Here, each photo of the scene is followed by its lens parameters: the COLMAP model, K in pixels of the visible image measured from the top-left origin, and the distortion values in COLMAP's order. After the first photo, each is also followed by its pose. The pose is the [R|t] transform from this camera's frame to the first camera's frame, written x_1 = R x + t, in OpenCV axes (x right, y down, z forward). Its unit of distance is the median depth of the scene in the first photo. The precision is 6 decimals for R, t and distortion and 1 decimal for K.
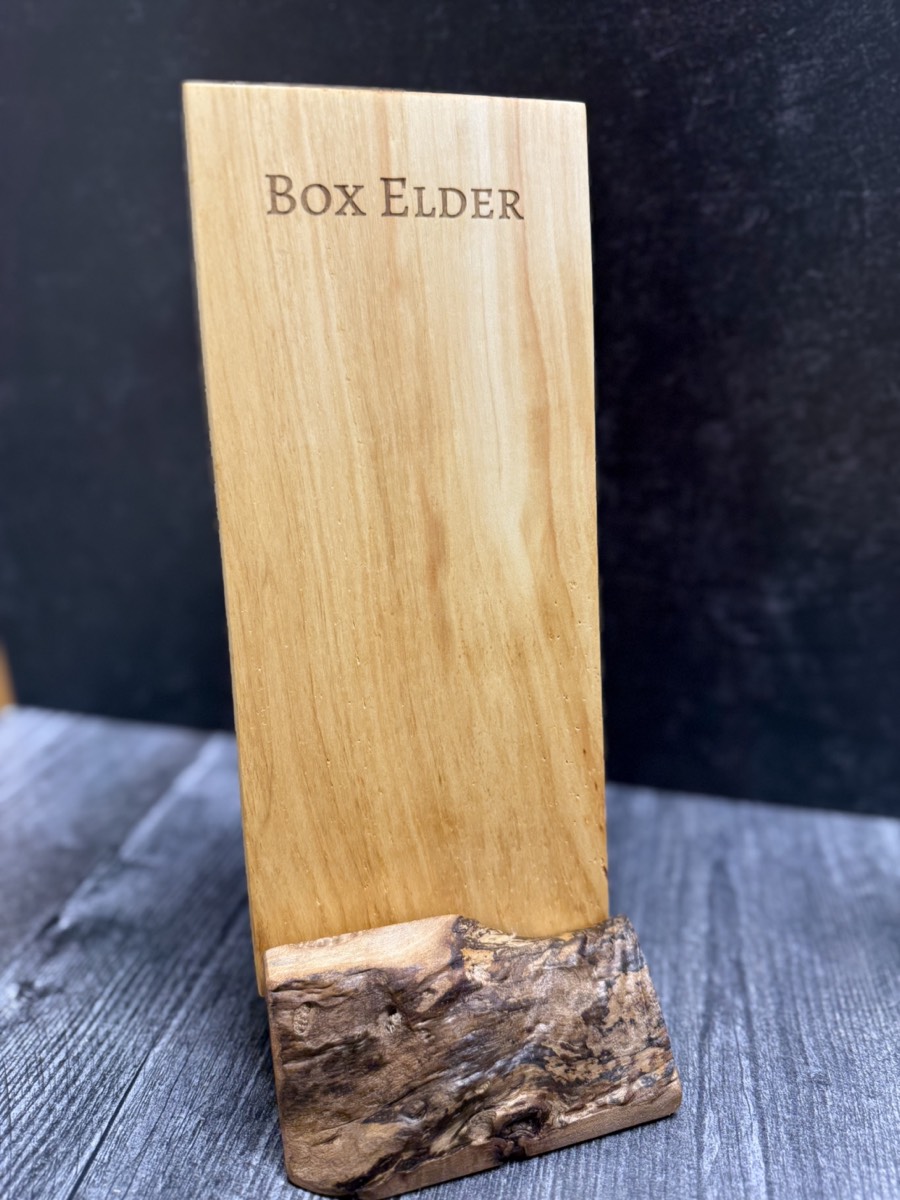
lens RADIAL K [[890.4, 0, 448.9], [0, 890.4, 603.8], [0, 0, 1]] dist [-0.059080, 0.025473]
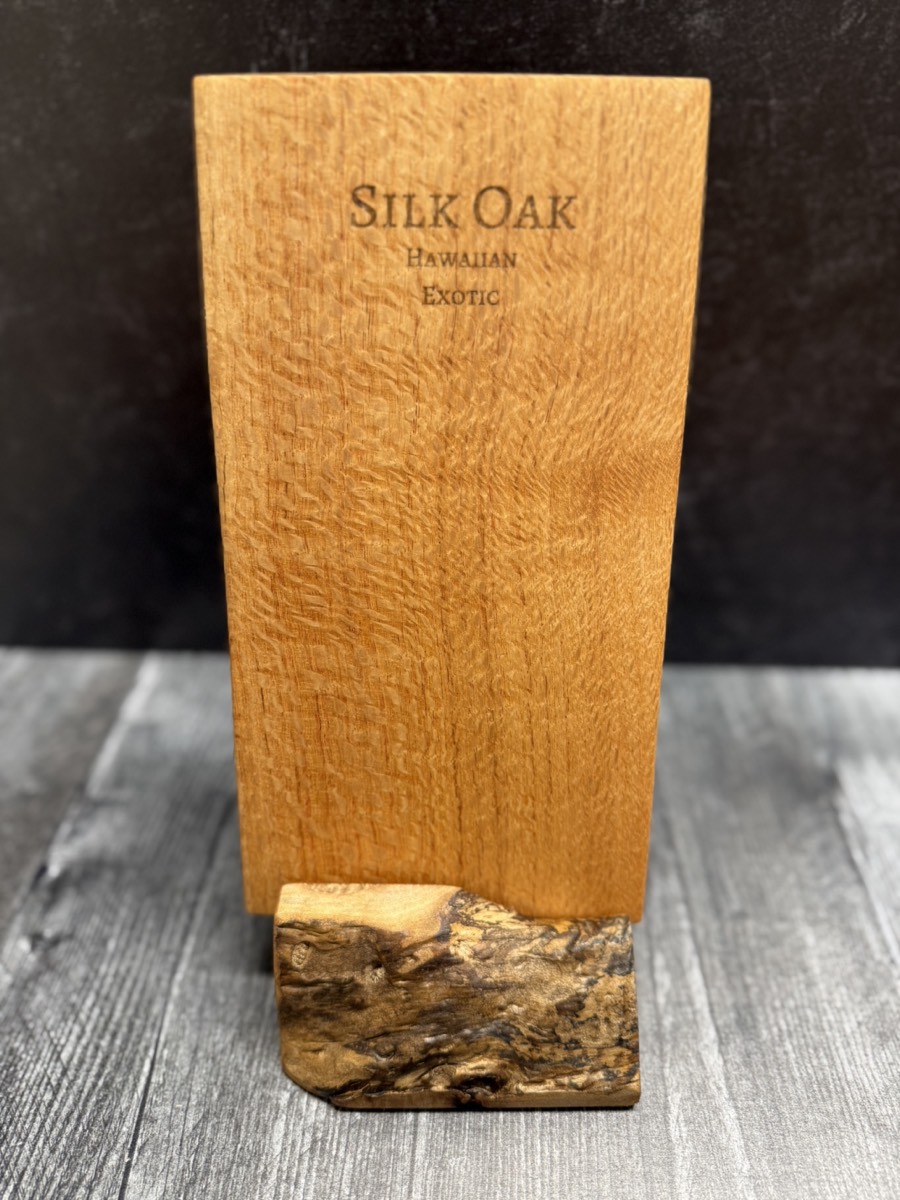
lens RADIAL K [[890.4, 0, 448.6], [0, 890.4, 607.6], [0, 0, 1]] dist [-0.059080, 0.025473]
pose [[0.983841, -0.108976, 0.142059, -0.102468], [0.074644, 0.970843, 0.227799, -0.174843], [-0.162742, -0.213514, 0.963289, -0.033187]]
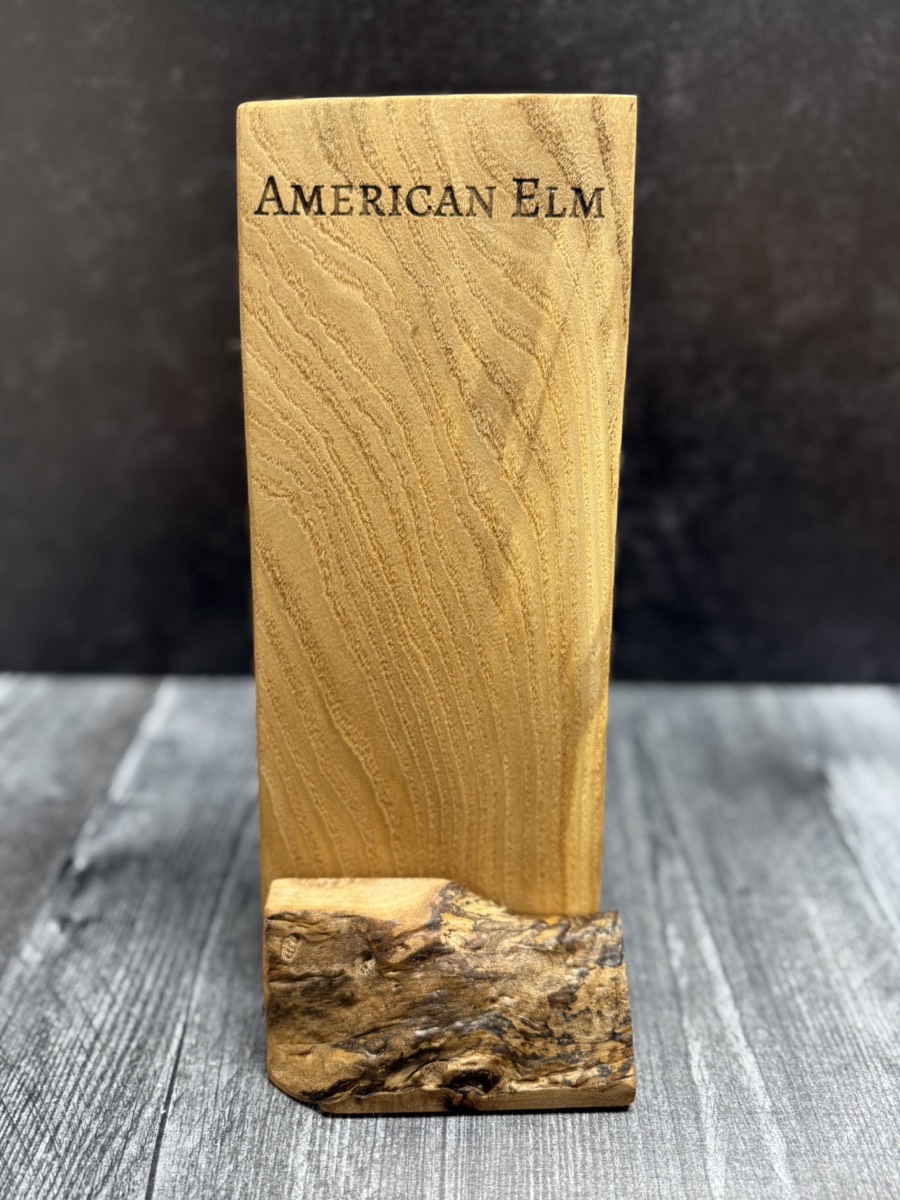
lens RADIAL K [[890.4, 0, 448.6], [0, 890.4, 605.3], [0, 0, 1]] dist [-0.059080, 0.025473]
pose [[0.978543, -0.091376, 0.184672, -0.194942], [0.074427, 0.992525, 0.096724, -0.026944], [-0.192130, -0.080904, 0.978029, -0.146733]]
